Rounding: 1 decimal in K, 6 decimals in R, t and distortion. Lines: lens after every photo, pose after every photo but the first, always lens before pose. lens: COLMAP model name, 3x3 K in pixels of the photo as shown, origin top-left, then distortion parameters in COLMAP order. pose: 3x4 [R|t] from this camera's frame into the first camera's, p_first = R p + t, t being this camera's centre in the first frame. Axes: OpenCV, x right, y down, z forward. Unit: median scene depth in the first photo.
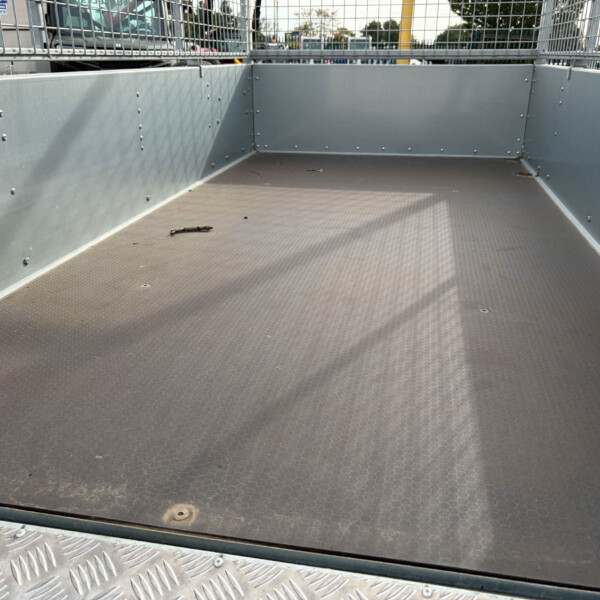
lens RADIAL K [[610.3, 0, 303.0], [0, 610.3, 298.8], [0, 0, 1]] dist [0.020449, 0.000000]
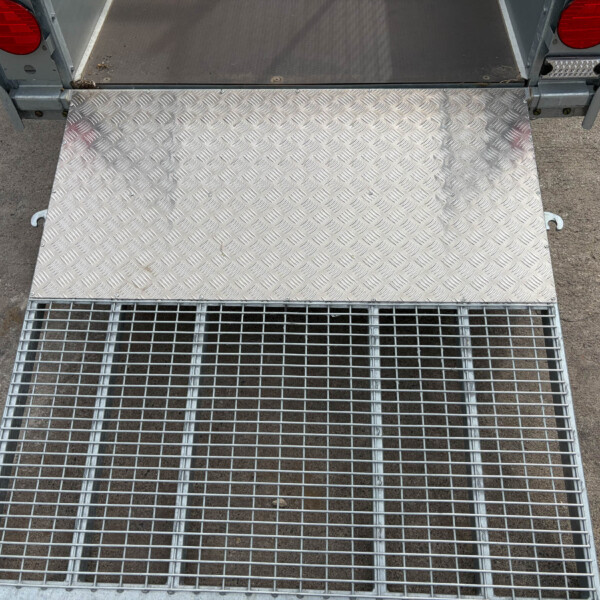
lens RADIAL K [[610.3, 0, 299.9], [0, 610.3, 296.9], [0, 0, 1]] dist [0.020449, 0.000000]
pose [[0.988350, -0.140139, 0.059370, -0.341342], [0.089392, 0.850229, 0.518768, -0.184799], [-0.123178, -0.507417, 0.852851, -1.523458]]
